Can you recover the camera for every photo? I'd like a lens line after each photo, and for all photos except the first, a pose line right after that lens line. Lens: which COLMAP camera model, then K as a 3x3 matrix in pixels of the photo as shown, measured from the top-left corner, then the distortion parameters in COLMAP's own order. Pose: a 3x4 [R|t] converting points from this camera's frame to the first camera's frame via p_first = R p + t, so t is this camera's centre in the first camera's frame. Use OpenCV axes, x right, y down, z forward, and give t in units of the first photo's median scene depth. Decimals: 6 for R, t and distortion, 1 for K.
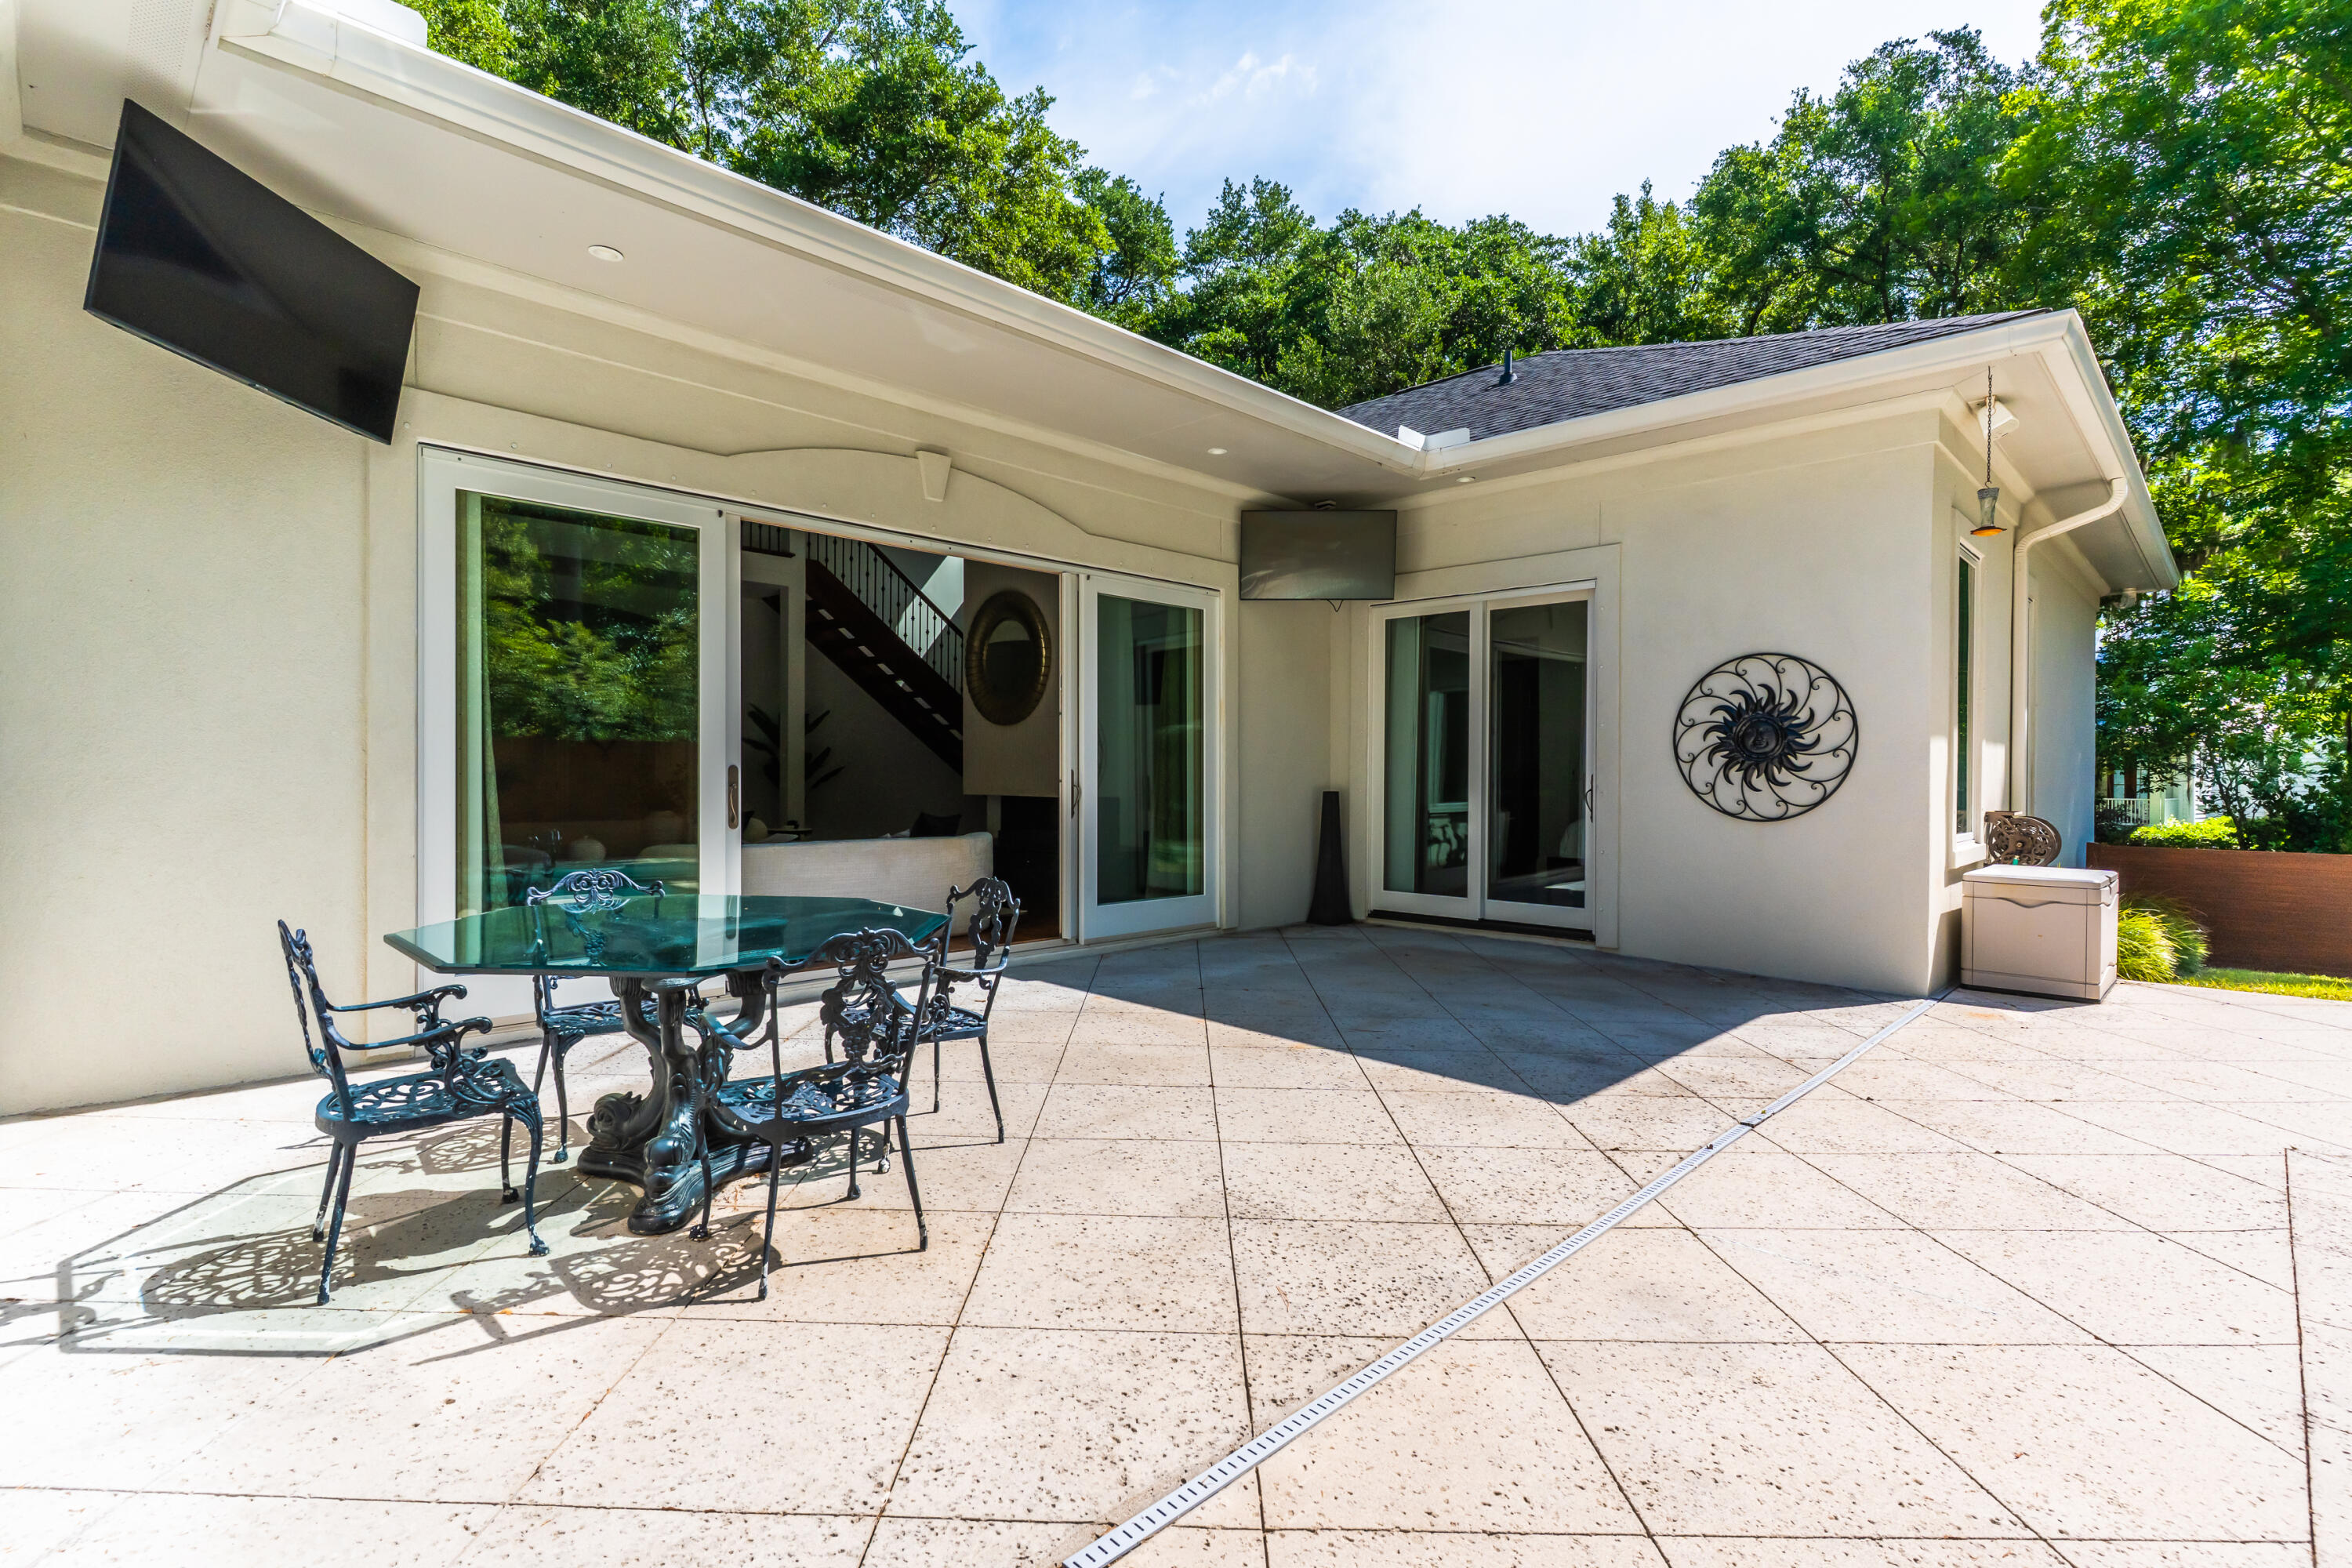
lens RADIAL K [[1107.6, 0, 1178.9], [0, 1107.6, 785.3], [0, 0, 1]] dist [0.001747, -0.001225]
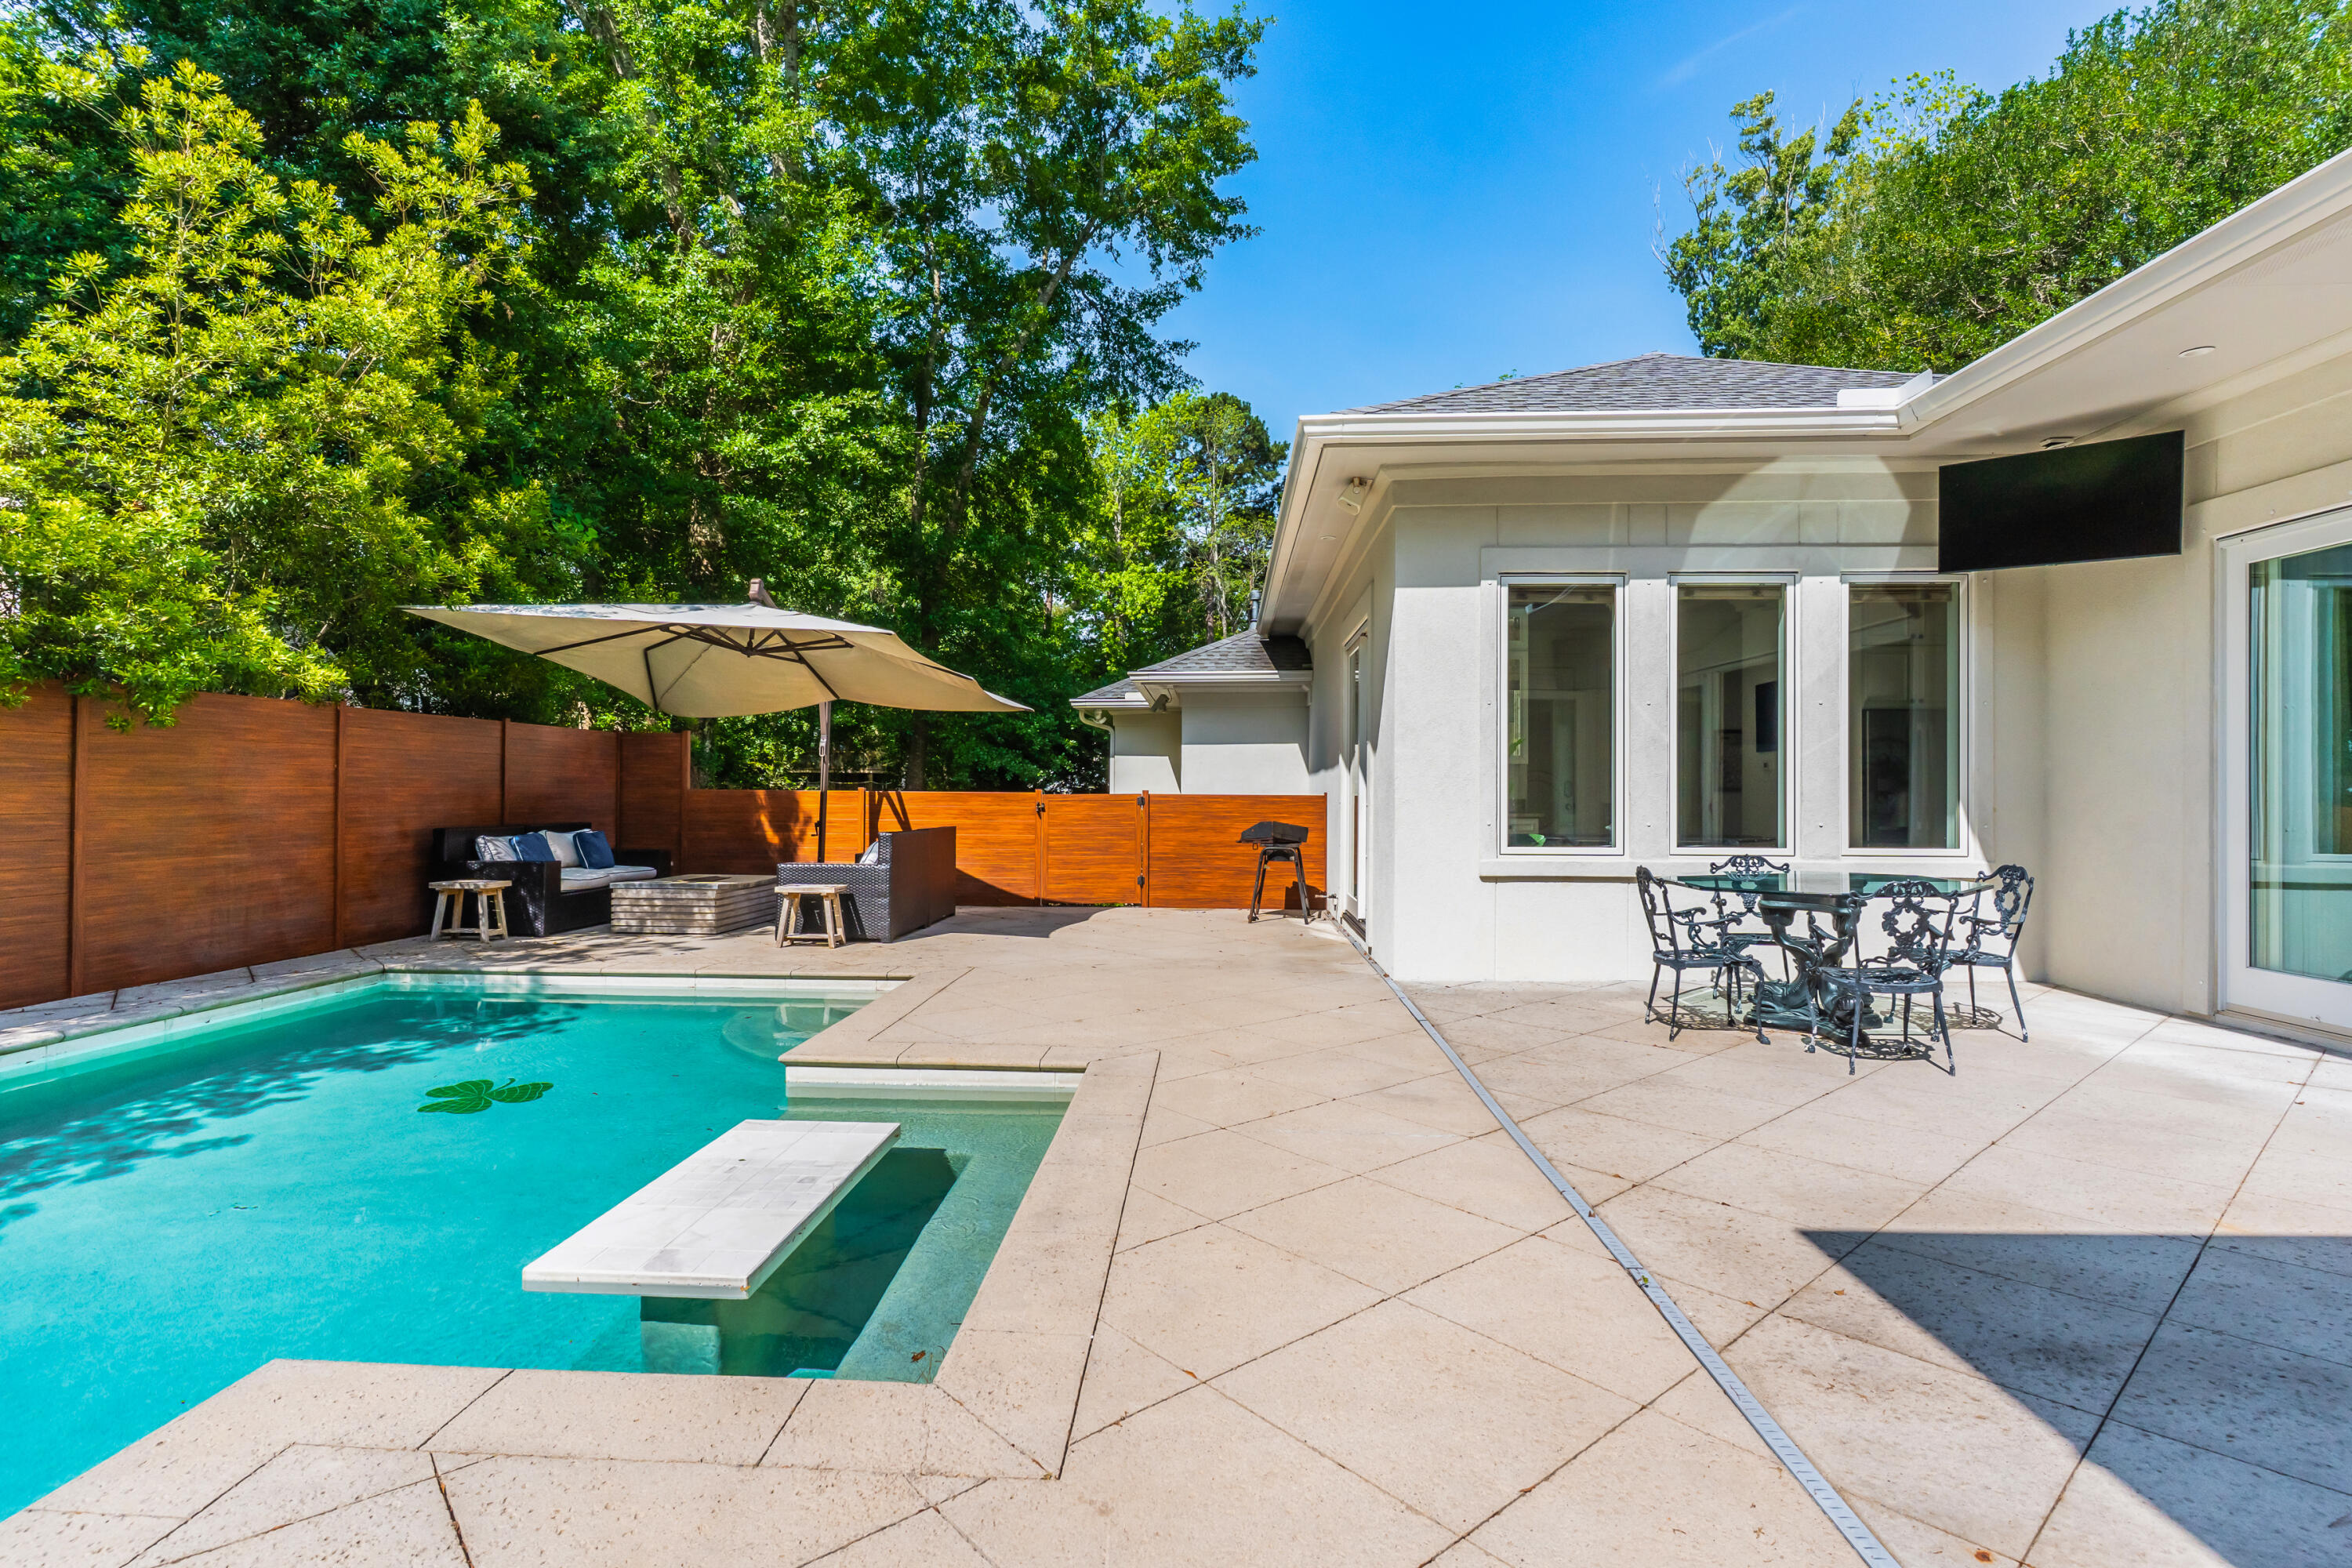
lens RADIAL K [[1124.1, 0, 1176.9], [0, 1124.1, 783.2], [0, 0, 1]] dist [0.002684, 0.000235]
pose [[-0.742996, -0.015561, -0.669114, 0.678606], [-0.016742, 0.999849, -0.004661, -0.001998], [0.669086, 0.007739, -0.743145, 0.737177]]
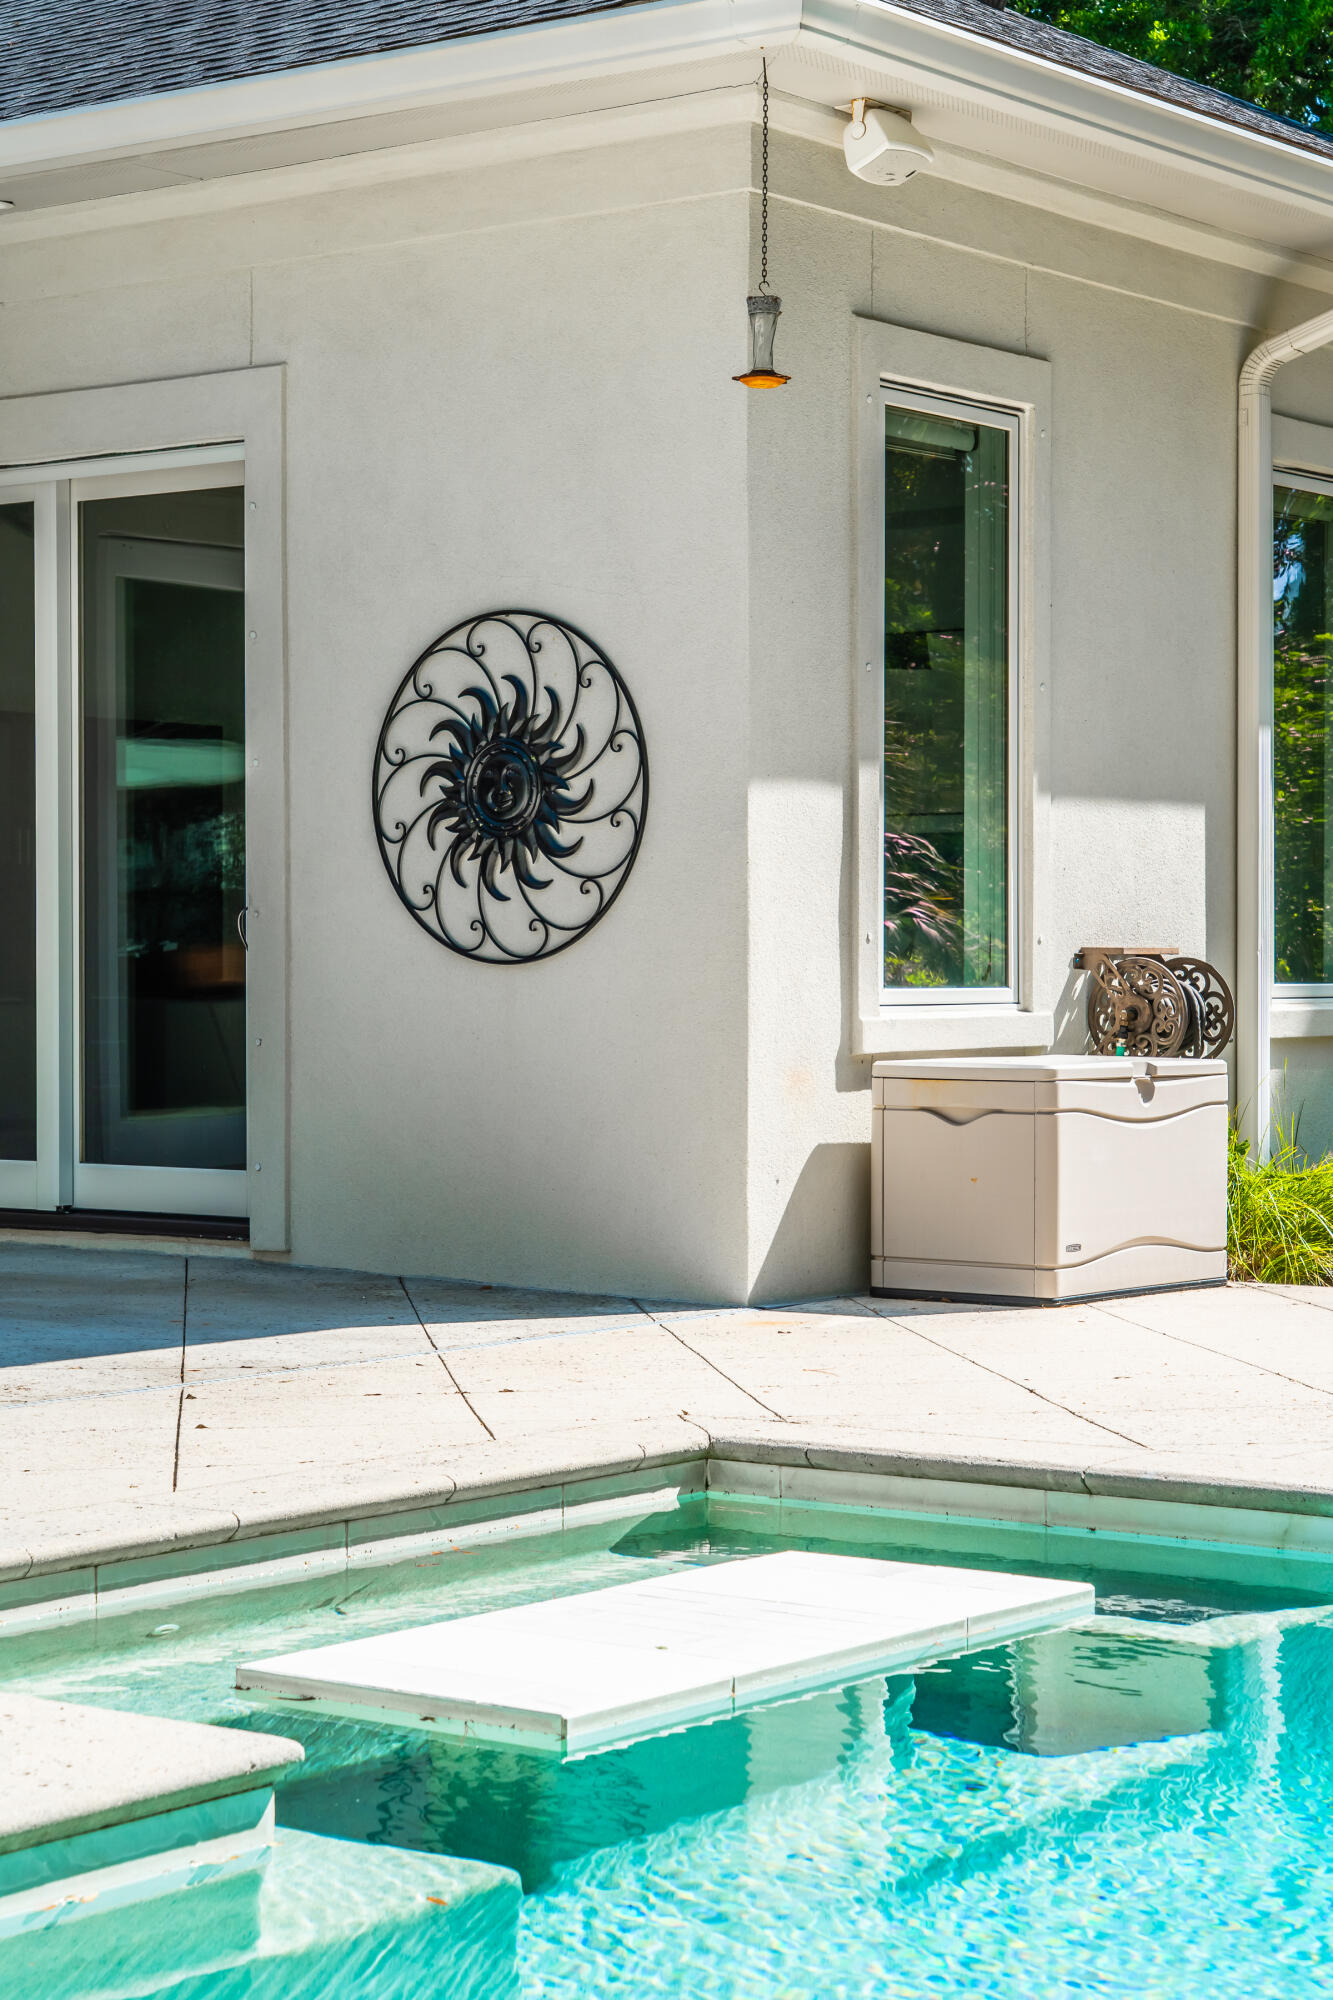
lens RADIAL K [[3798.9, 0, 683.2], [0, 3798.9, 1009.1], [0, 0, 1]] dist [0.070803, 0.000000]
pose [[0.992012, -0.009665, 0.125769, 0.371616], [0.009340, 0.999951, 0.003173, 0.044931], [-0.125794, -0.001973, 0.992054, -0.594129]]
